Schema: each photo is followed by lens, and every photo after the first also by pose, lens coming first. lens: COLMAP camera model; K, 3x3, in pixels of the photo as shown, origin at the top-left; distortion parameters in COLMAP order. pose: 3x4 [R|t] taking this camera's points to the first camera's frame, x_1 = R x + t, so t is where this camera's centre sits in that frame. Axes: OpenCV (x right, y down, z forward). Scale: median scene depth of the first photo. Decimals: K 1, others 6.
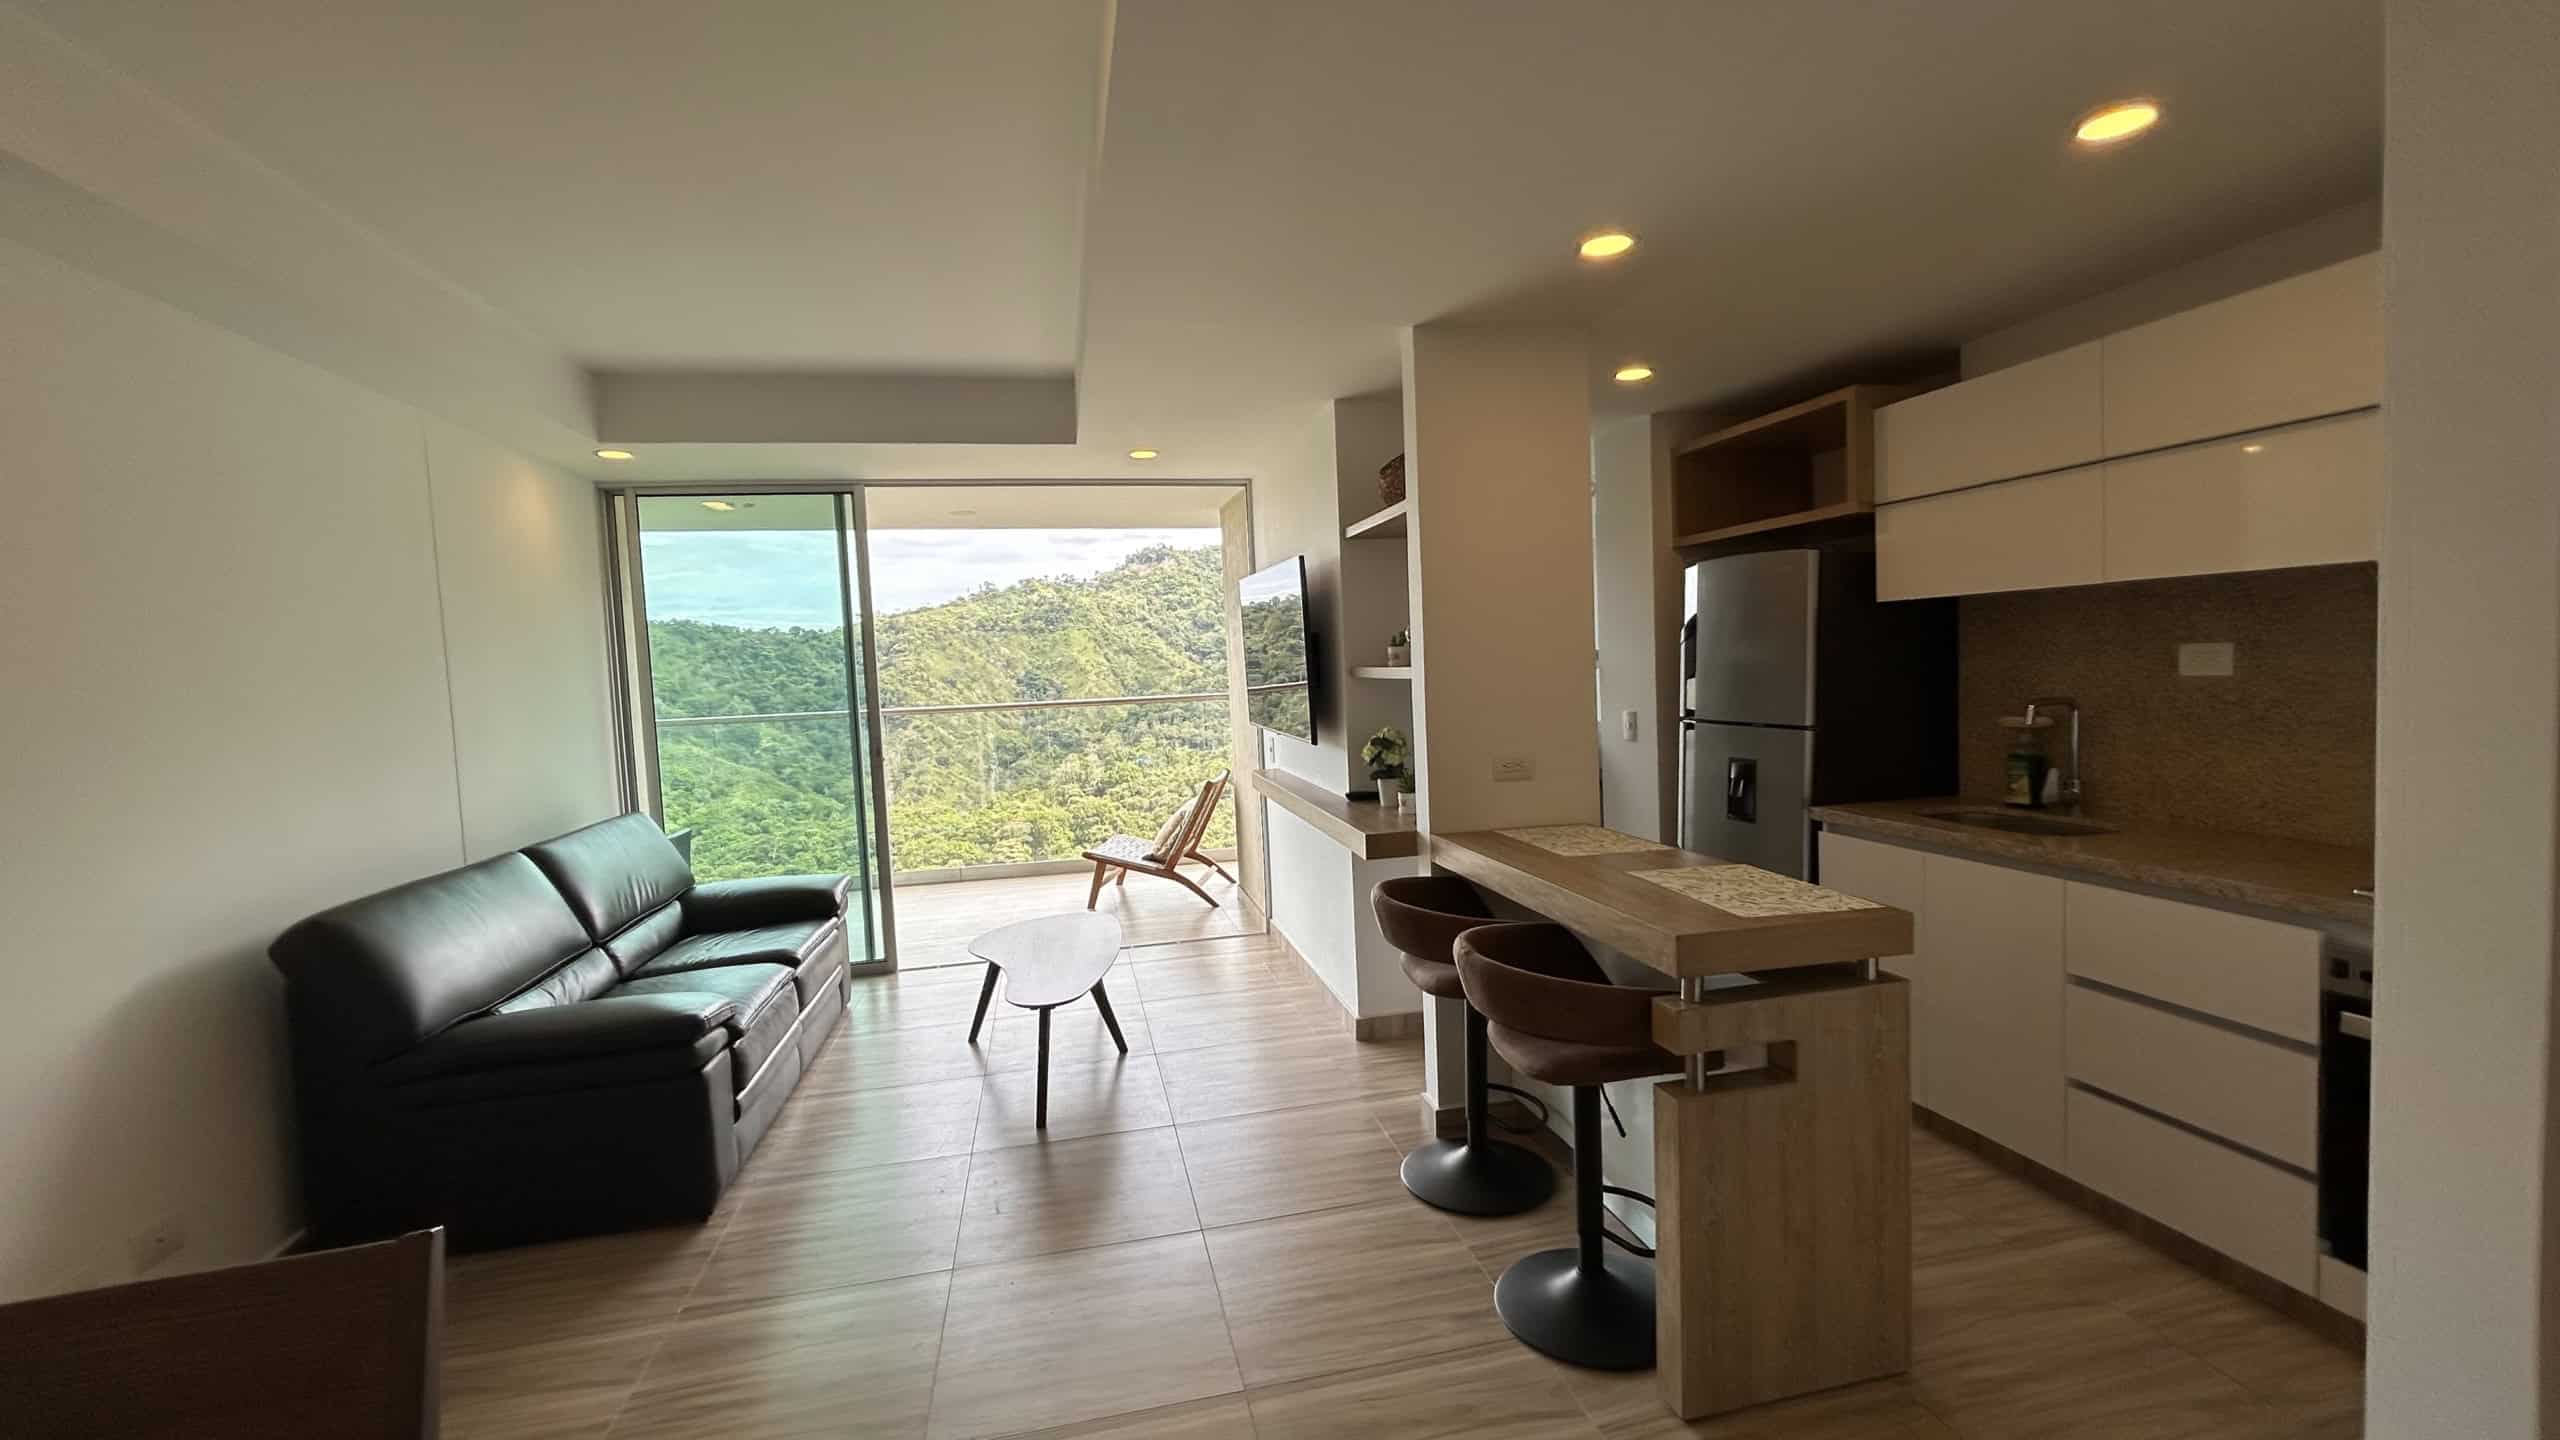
lens RADIAL K [[1028.4, 0, 1285.3], [0, 1028.4, 718.2], [0, 0, 1]] dist [-0.001872, 0.002345]
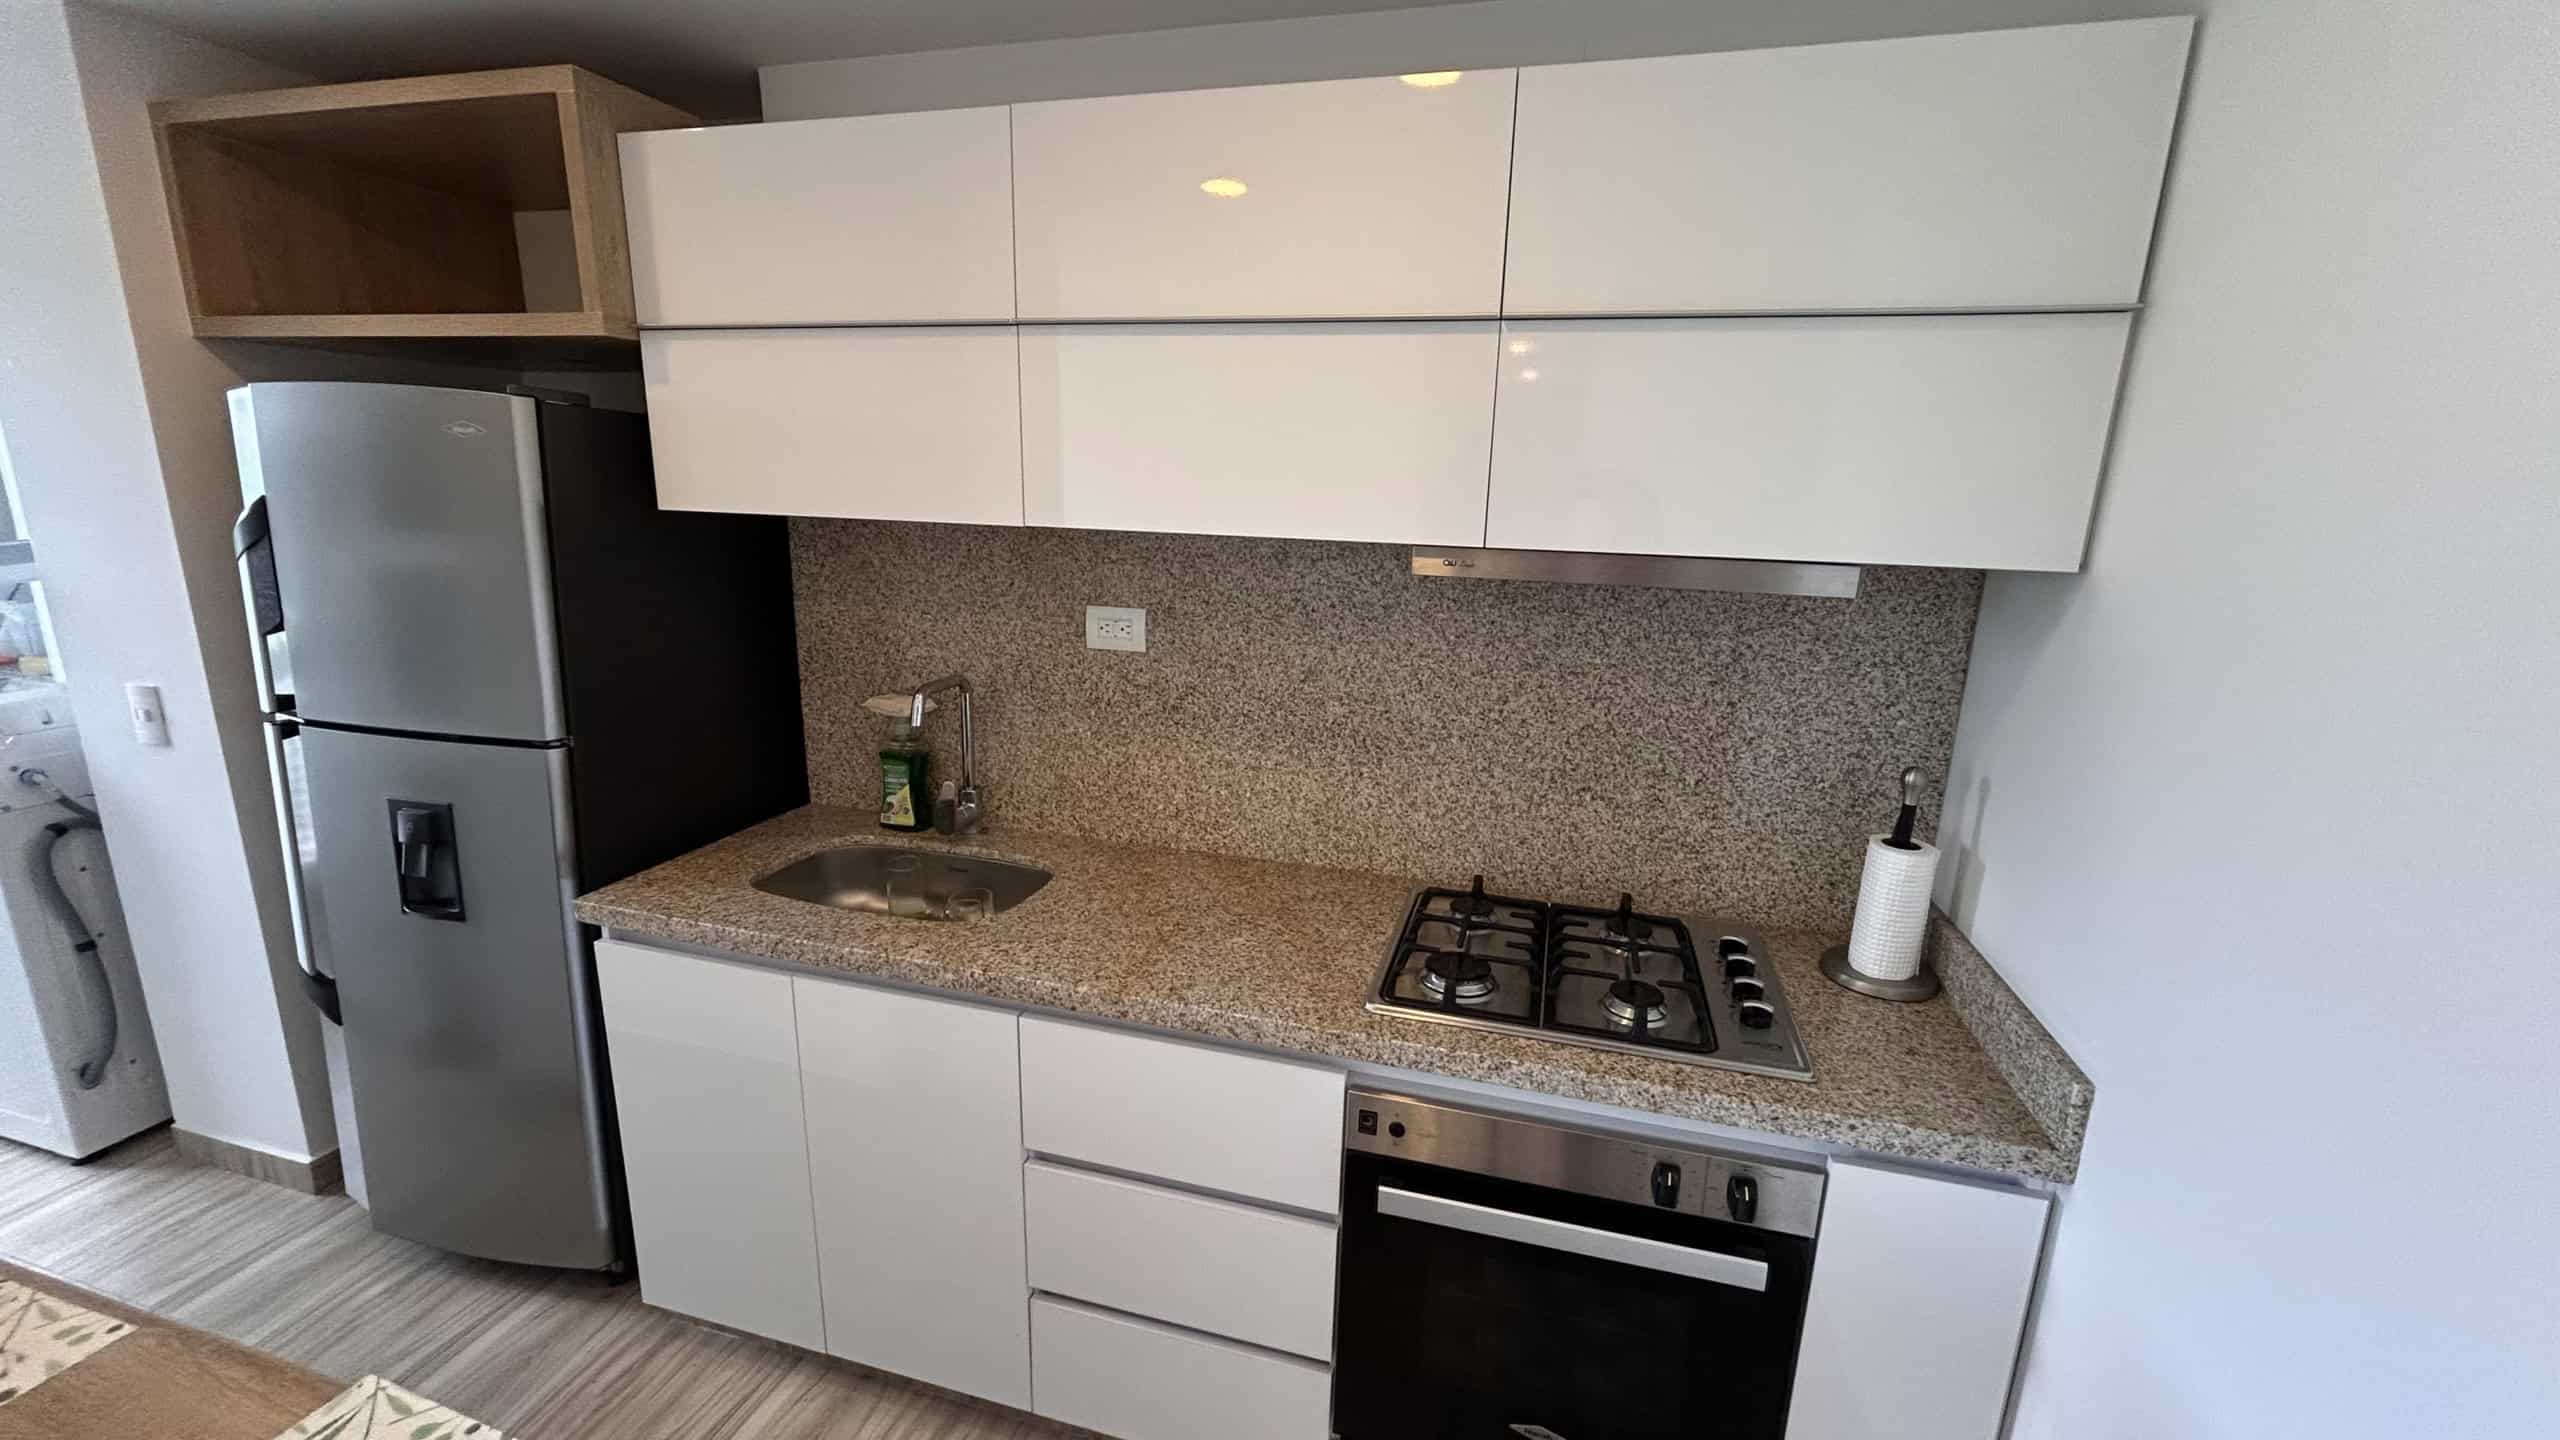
lens RADIAL K [[1031.4, 0, 1273.1], [0, 1031.4, 717.4], [0, 0, 1]] dist [0.001201, 0.000216]
pose [[0.485958, -0.146185, 0.861670, 0.246166], [-0.000142, 0.985899, 0.167341, -0.098352], [-0.873982, -0.081443, 0.479085, 0.445394]]
